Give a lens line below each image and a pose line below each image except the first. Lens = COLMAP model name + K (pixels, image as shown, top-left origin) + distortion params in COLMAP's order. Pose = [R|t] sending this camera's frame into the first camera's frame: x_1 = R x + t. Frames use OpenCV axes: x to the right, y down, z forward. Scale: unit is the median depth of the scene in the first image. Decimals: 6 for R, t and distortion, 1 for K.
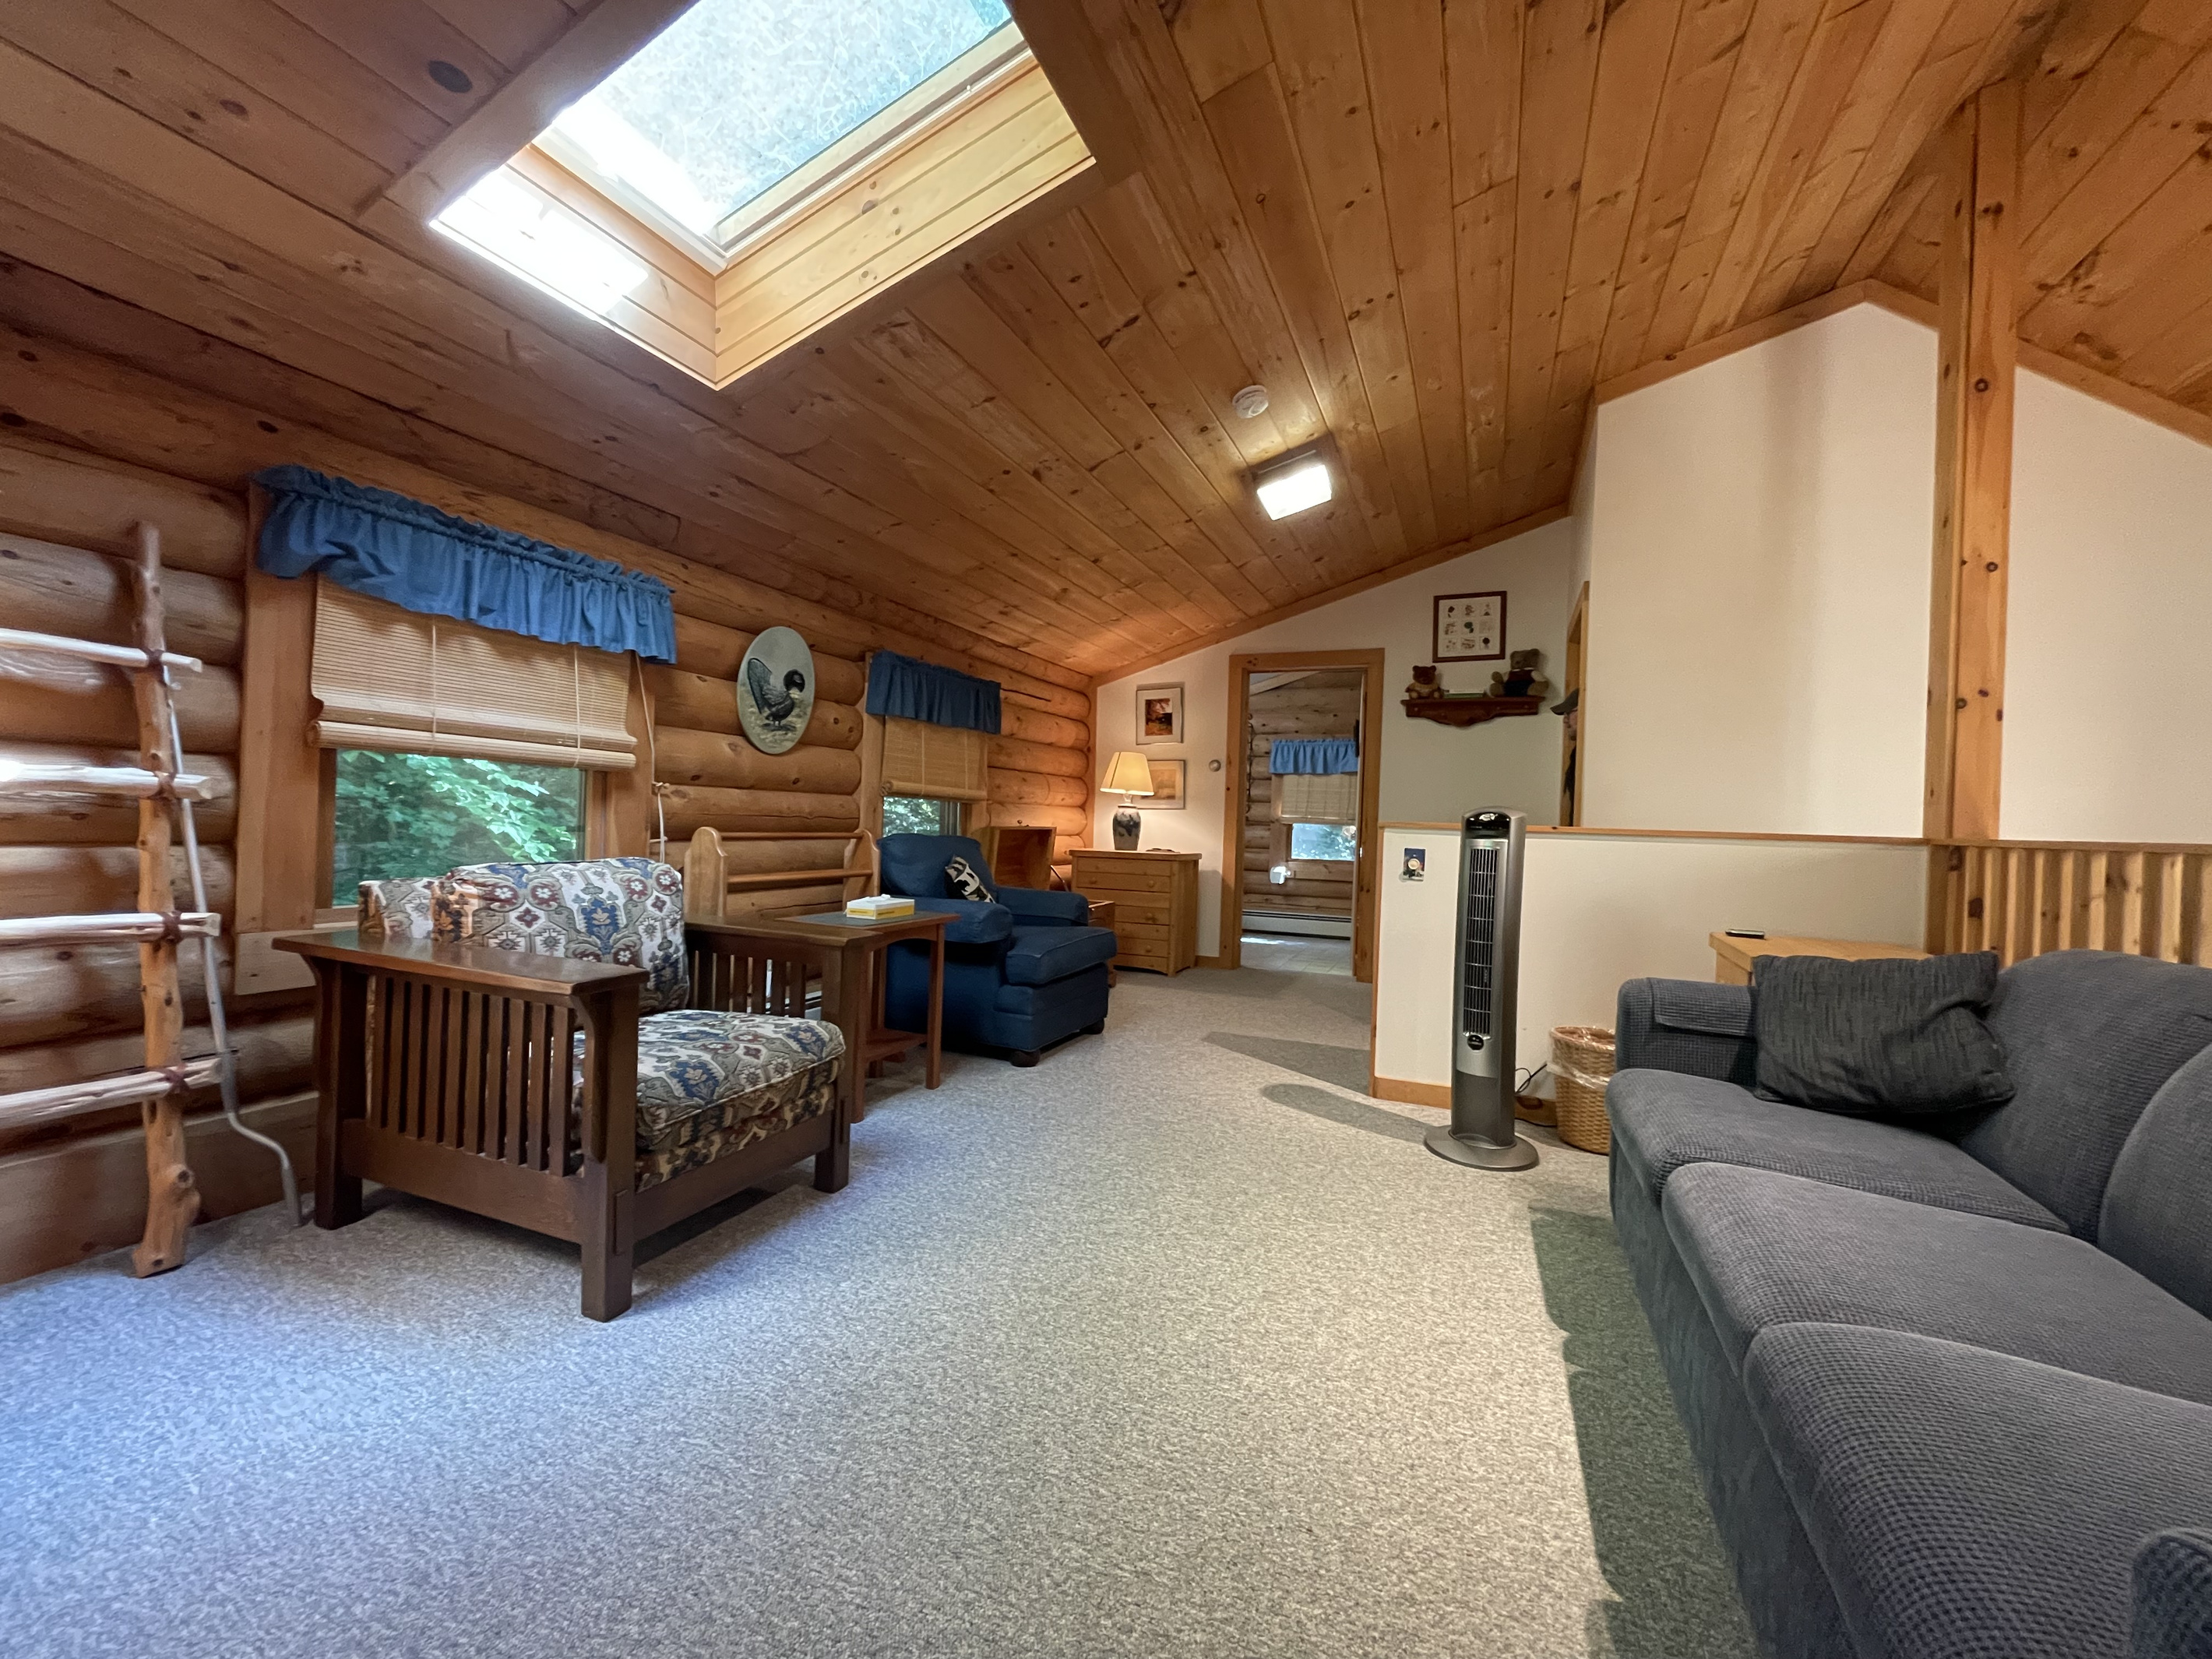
lens RADIAL K [[893.4, 0, 1107.6], [0, 893.4, 825.7], [0, 0, 1]] dist [-0.000130, 0.000000]
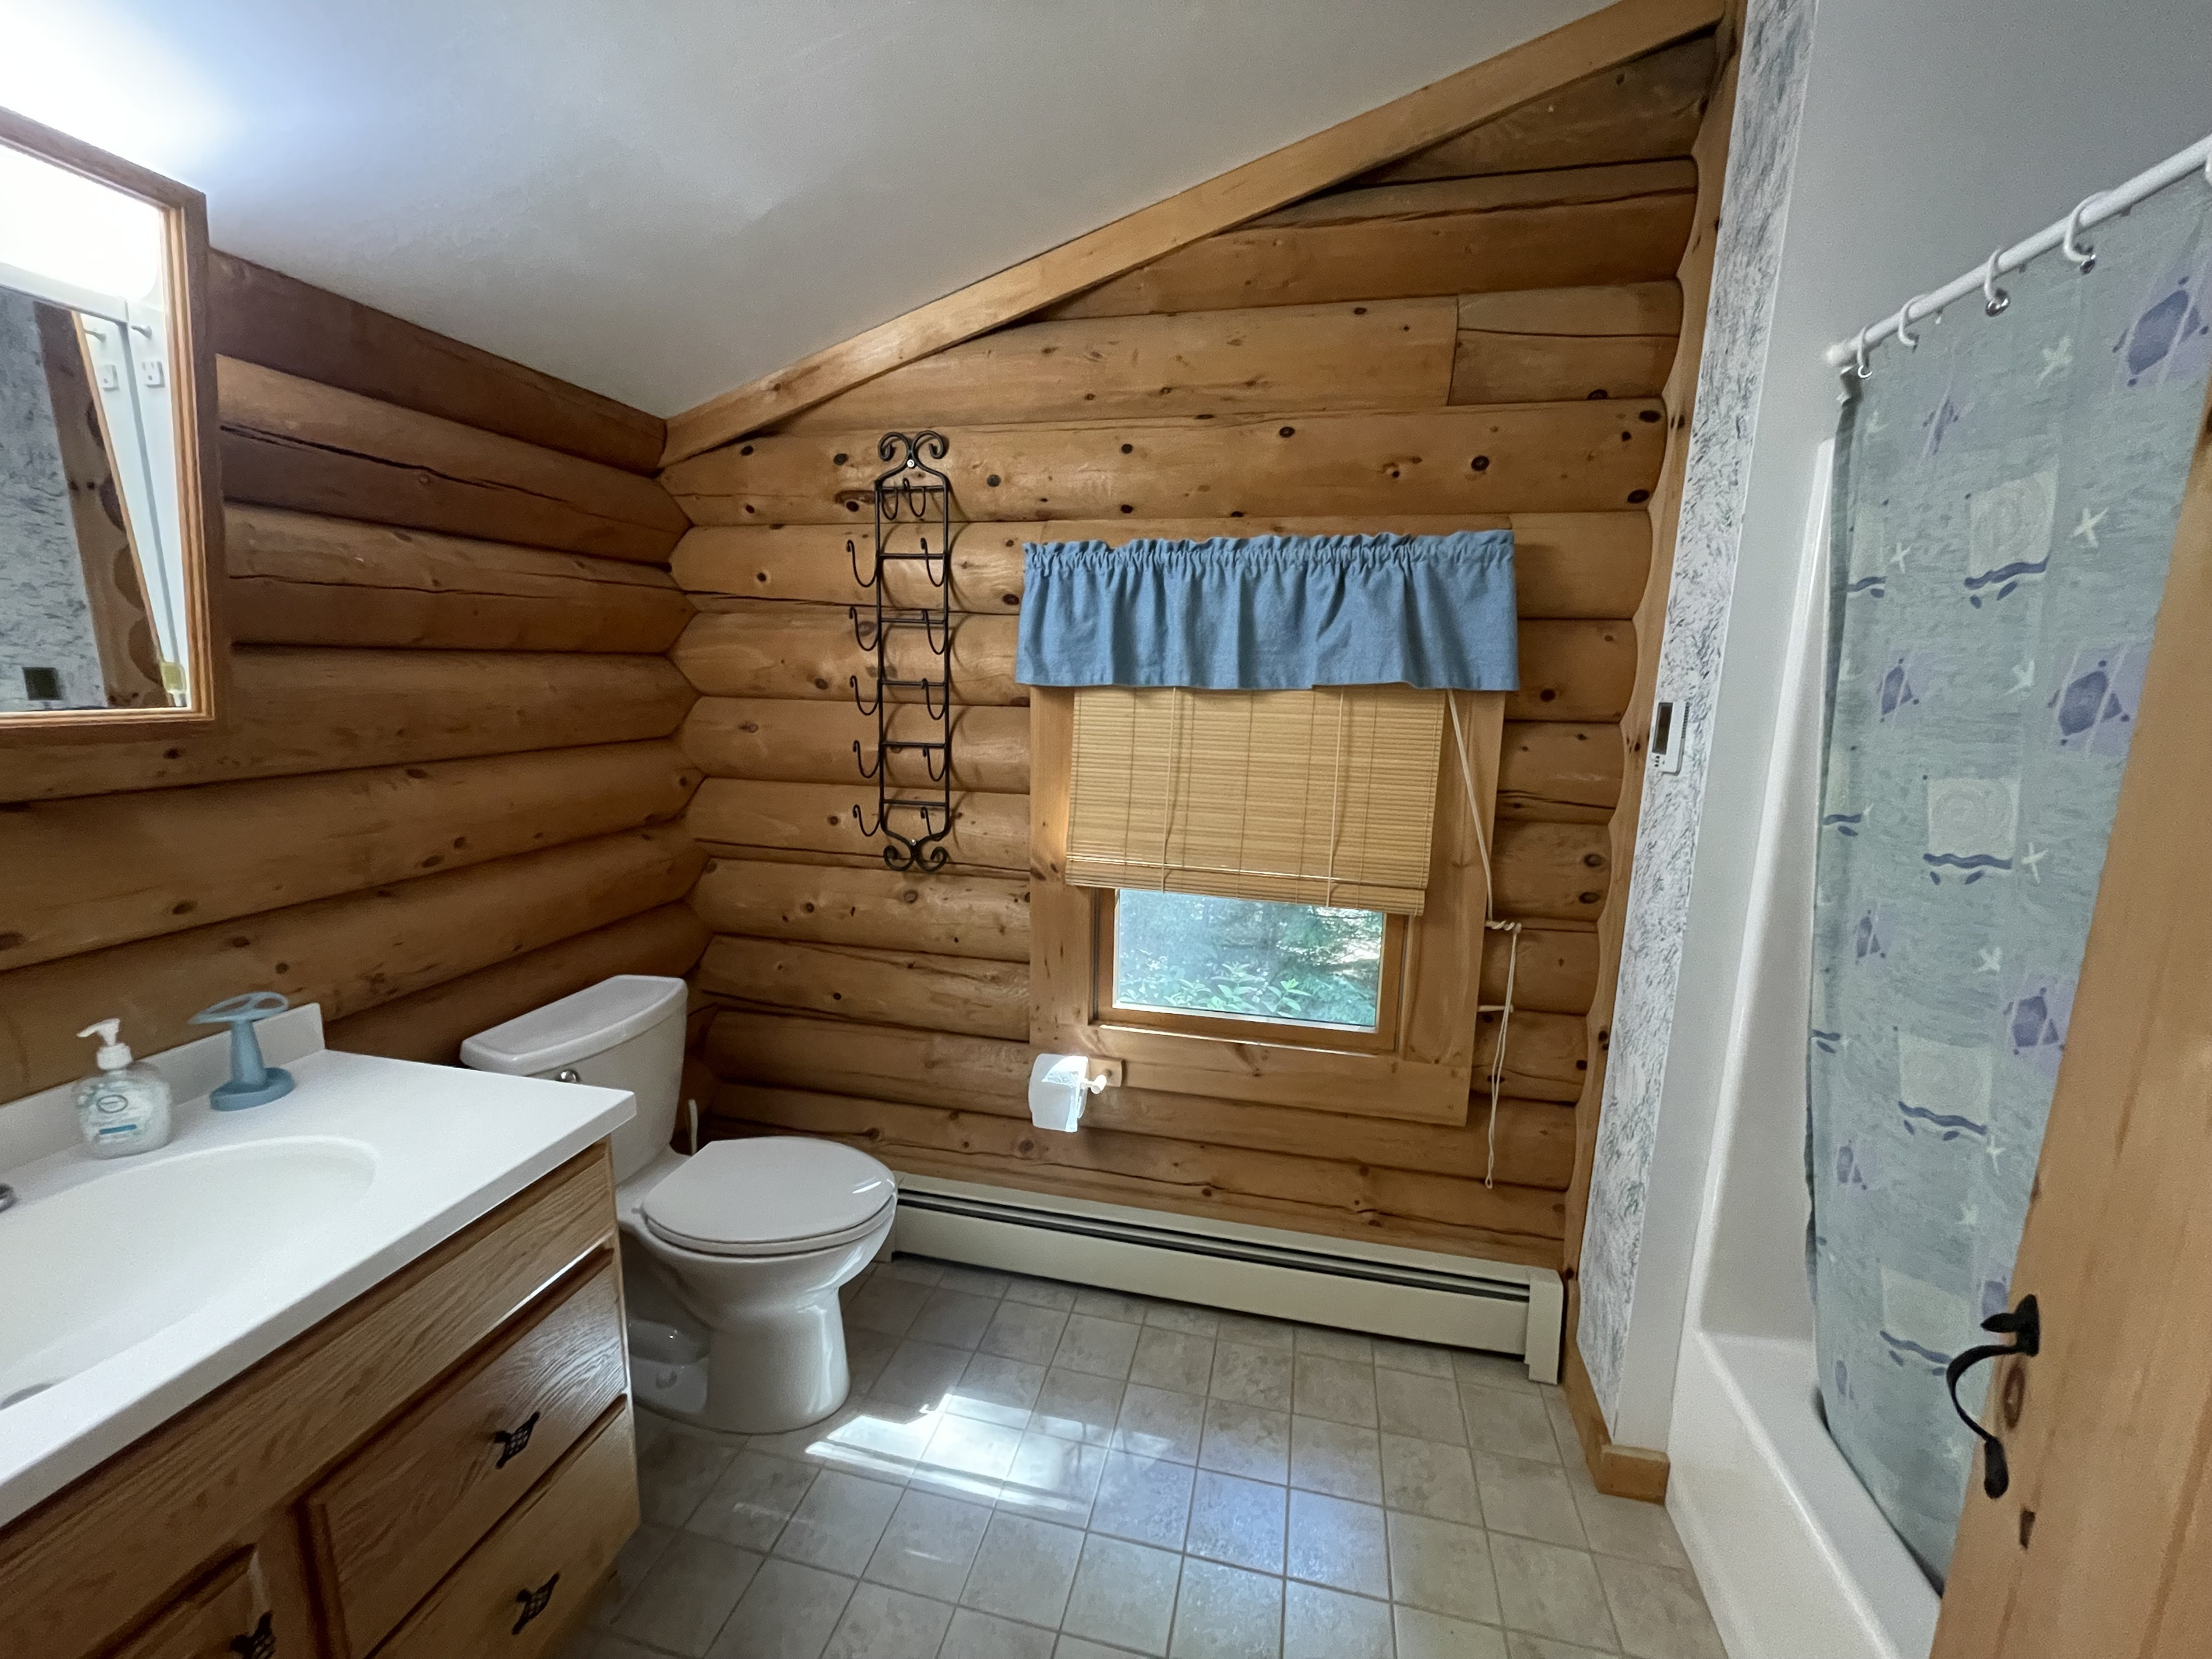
lens RADIAL K [[893.4, 0, 1108.6], [0, 893.4, 825.9], [0, 0, 1]] dist [-0.000130, 0.000000]
pose [[0.985158, -0.046401, 0.165261, 0.165048], [0.016751, 0.984163, 0.176473, -0.064010], [-0.170833, -0.171086, 0.970333, 0.760512]]
